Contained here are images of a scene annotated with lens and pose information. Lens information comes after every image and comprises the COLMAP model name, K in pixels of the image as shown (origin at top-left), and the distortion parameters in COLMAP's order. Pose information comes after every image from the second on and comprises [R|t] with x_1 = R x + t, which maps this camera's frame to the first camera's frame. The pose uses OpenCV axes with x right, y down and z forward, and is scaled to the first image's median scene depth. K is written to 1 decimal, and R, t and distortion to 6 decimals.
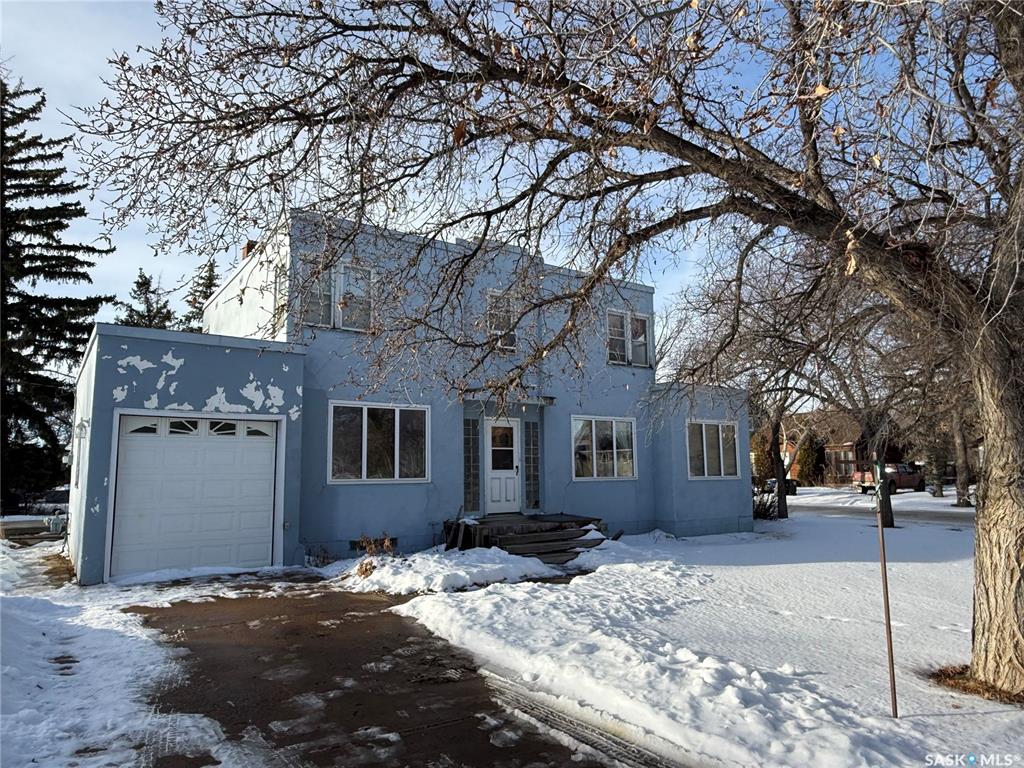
lens RADIAL K [[661.4, 0, 514.6], [0, 661.4, 386.1], [0, 0, 1]] dist [-0.005441, 0.005787]
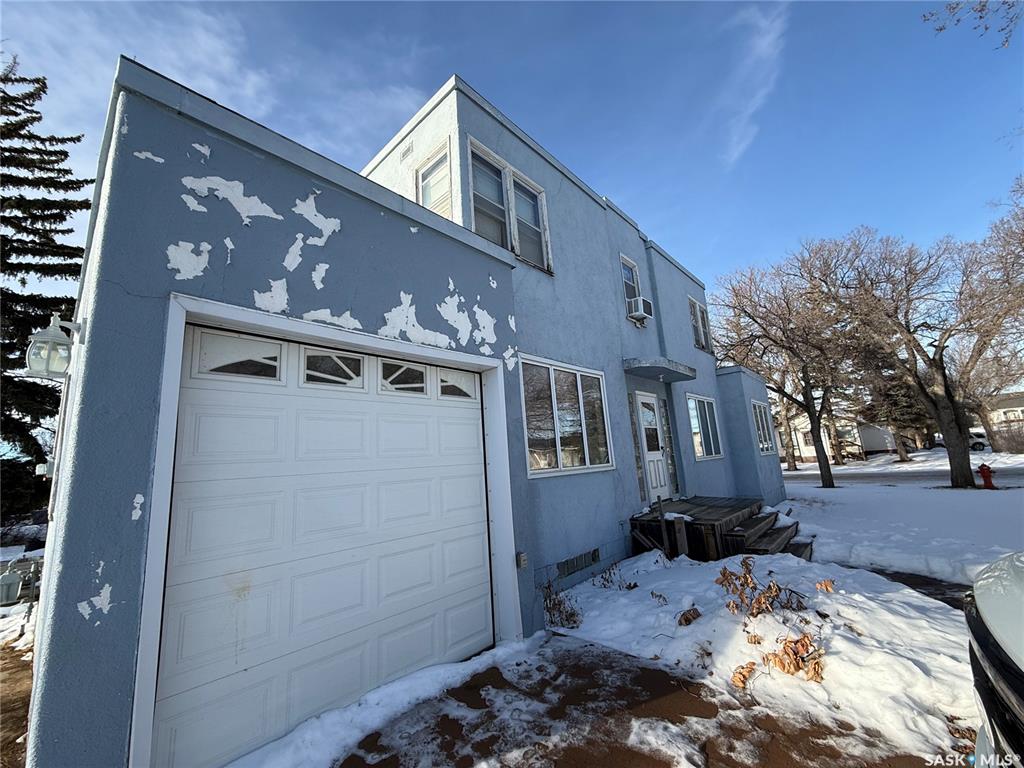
lens RADIAL K [[408.1, 0, 512.3], [0, 408.1, 384.6], [0, 0, 1]] dist [0.001135, -0.000210]
pose [[0.974322, -0.012674, 0.224802, -0.423262], [0.028194, 0.997424, -0.065960, 0.090243], [-0.223387, 0.070605, 0.972169, 0.664574]]
